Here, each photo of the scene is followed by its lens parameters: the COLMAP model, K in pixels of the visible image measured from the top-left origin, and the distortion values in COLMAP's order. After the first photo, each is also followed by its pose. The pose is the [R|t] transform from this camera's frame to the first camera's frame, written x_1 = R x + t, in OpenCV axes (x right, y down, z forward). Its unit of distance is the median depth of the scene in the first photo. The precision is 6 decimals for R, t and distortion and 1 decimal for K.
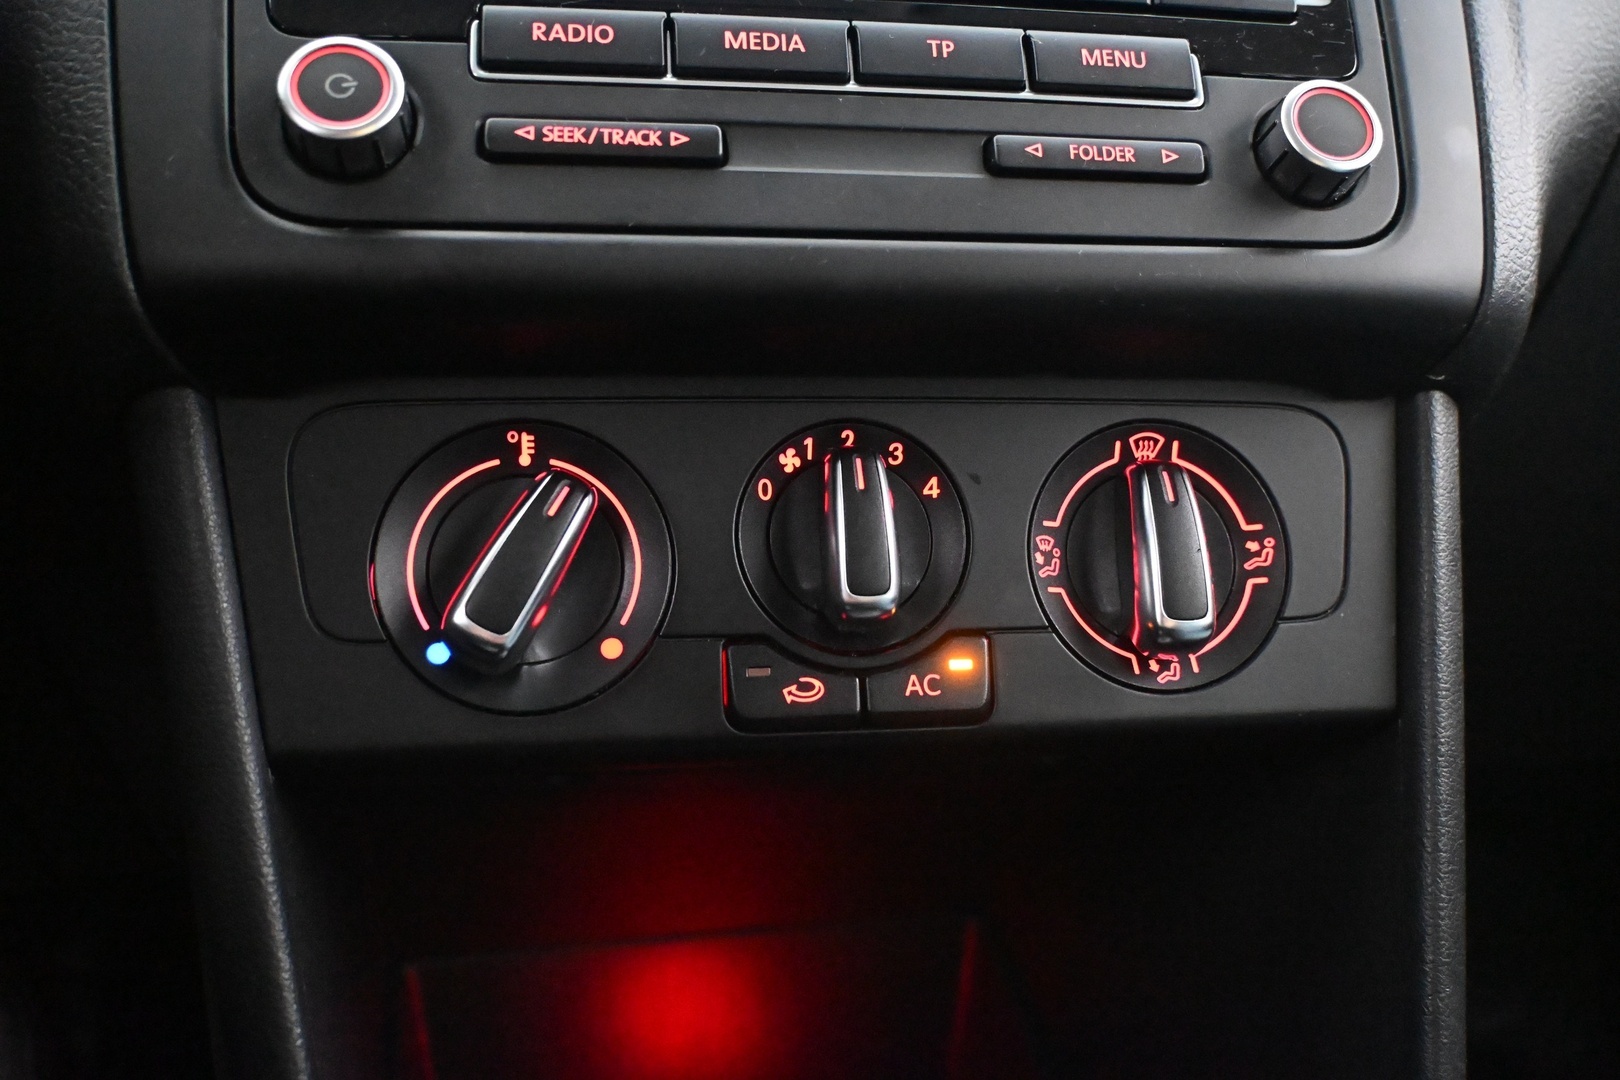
lens RADIAL K [[1366.4, 0, 810.0], [0, 1366.4, 540.0], [0, 0, 1]] dist [-0.008860, -0.003496]
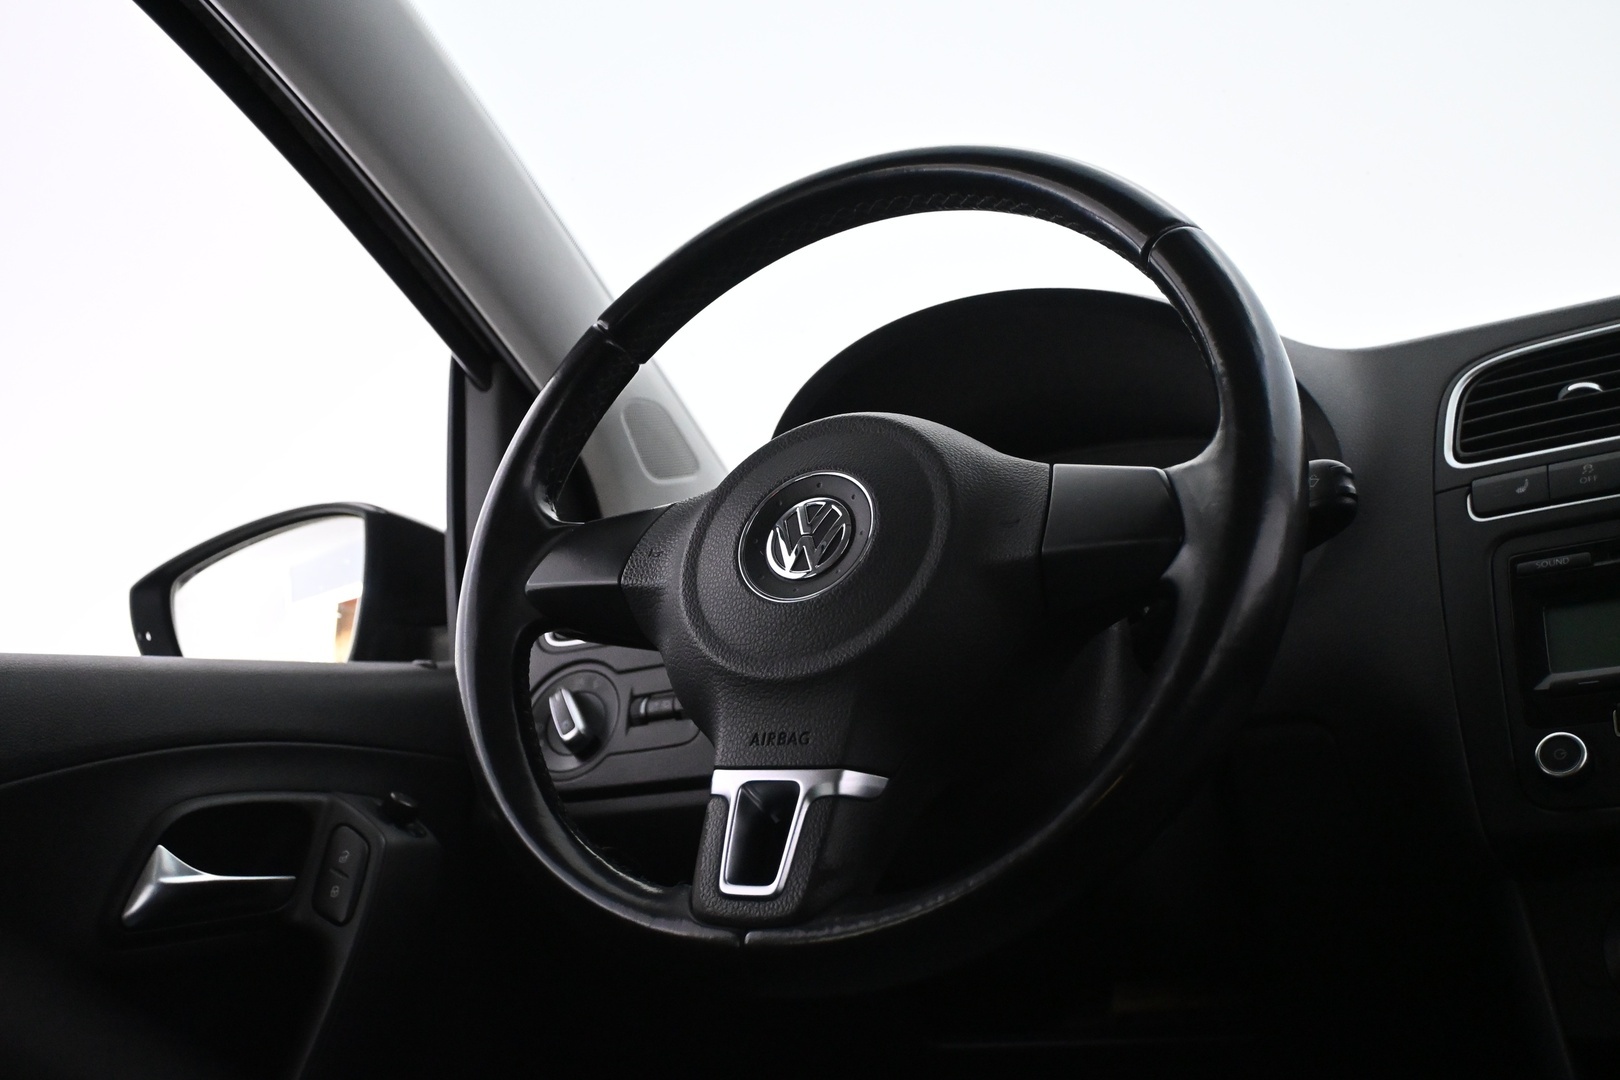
lens RADIAL K [[1682.7, 0, 810.0], [0, 1682.7, 540.0], [0, 0, 1]] dist [-0.002487, -0.009531]
pose [[0.732932, -0.184503, -0.654804, 0.650169], [0.037362, 0.971985, -0.232055, -0.049439], [0.679275, 0.145616, 0.719293, -1.946332]]
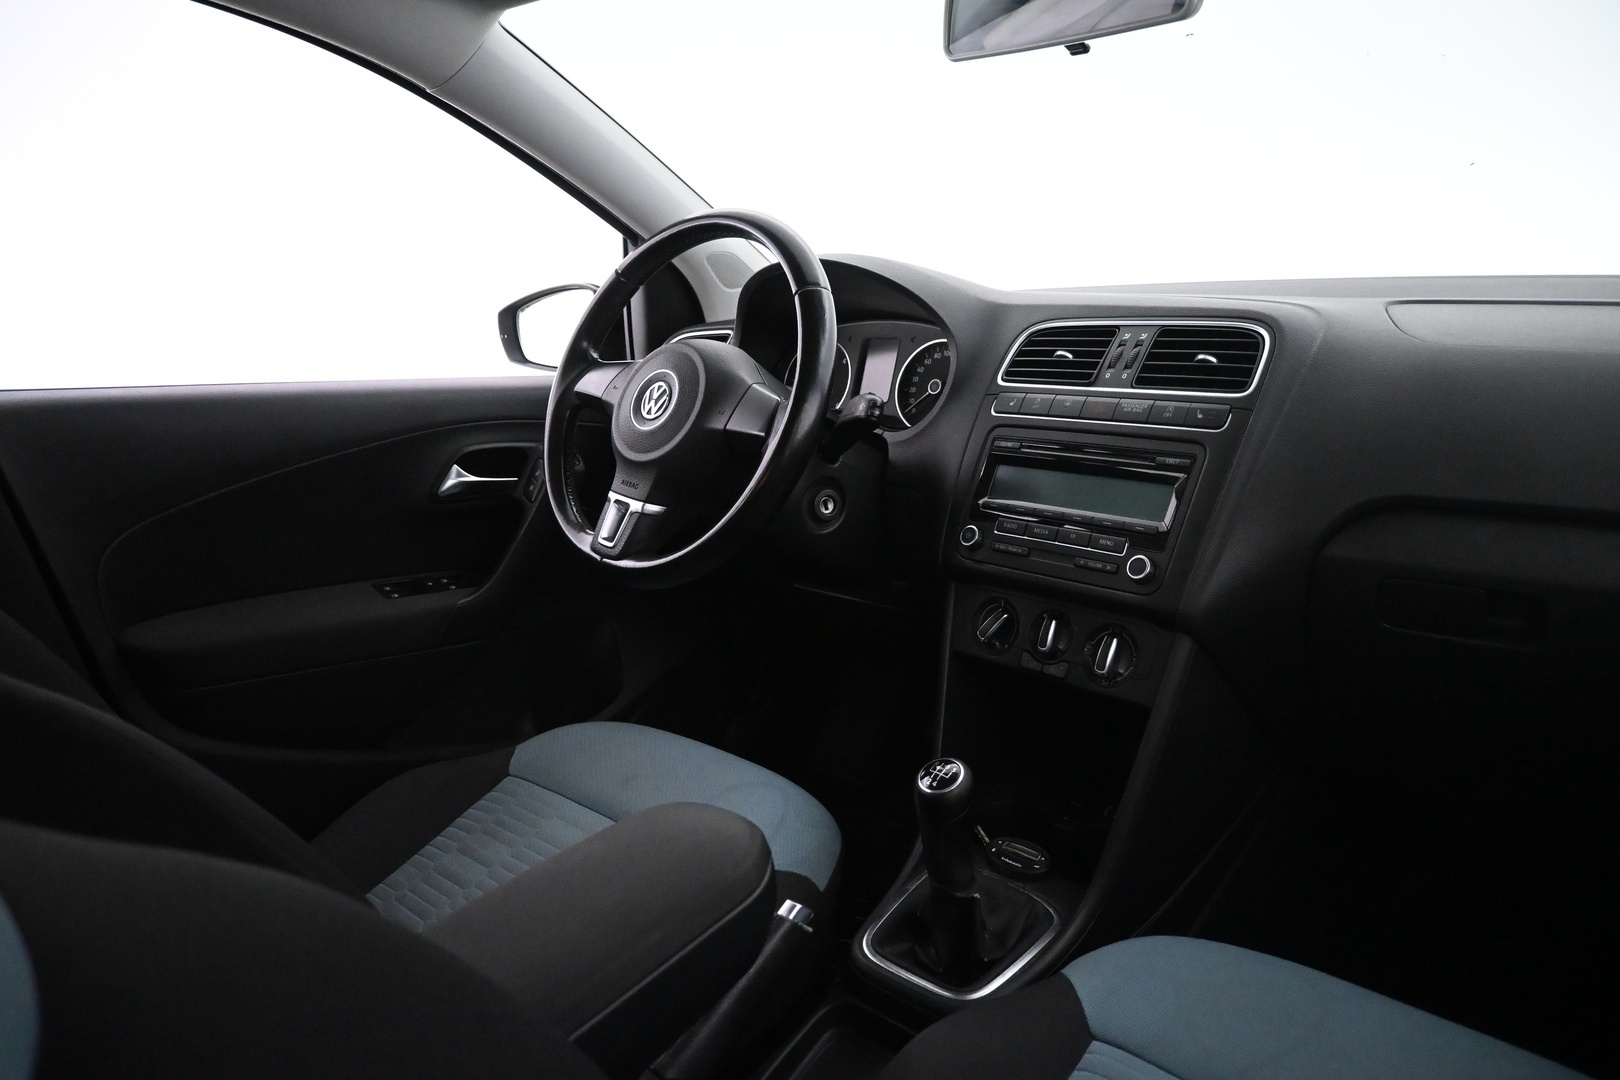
lens RADIAL K [[1098.1, 0, 810.0], [0, 1098.1, 540.0], [0, 0, 1]] dist [-0.000677, 0.000581]
pose [[0.528519, 0.156276, -0.834413, 2.741316], [-0.101865, 0.987483, 0.120422, -0.707437], [0.842788, 0.021352, 0.537822, -1.753036]]
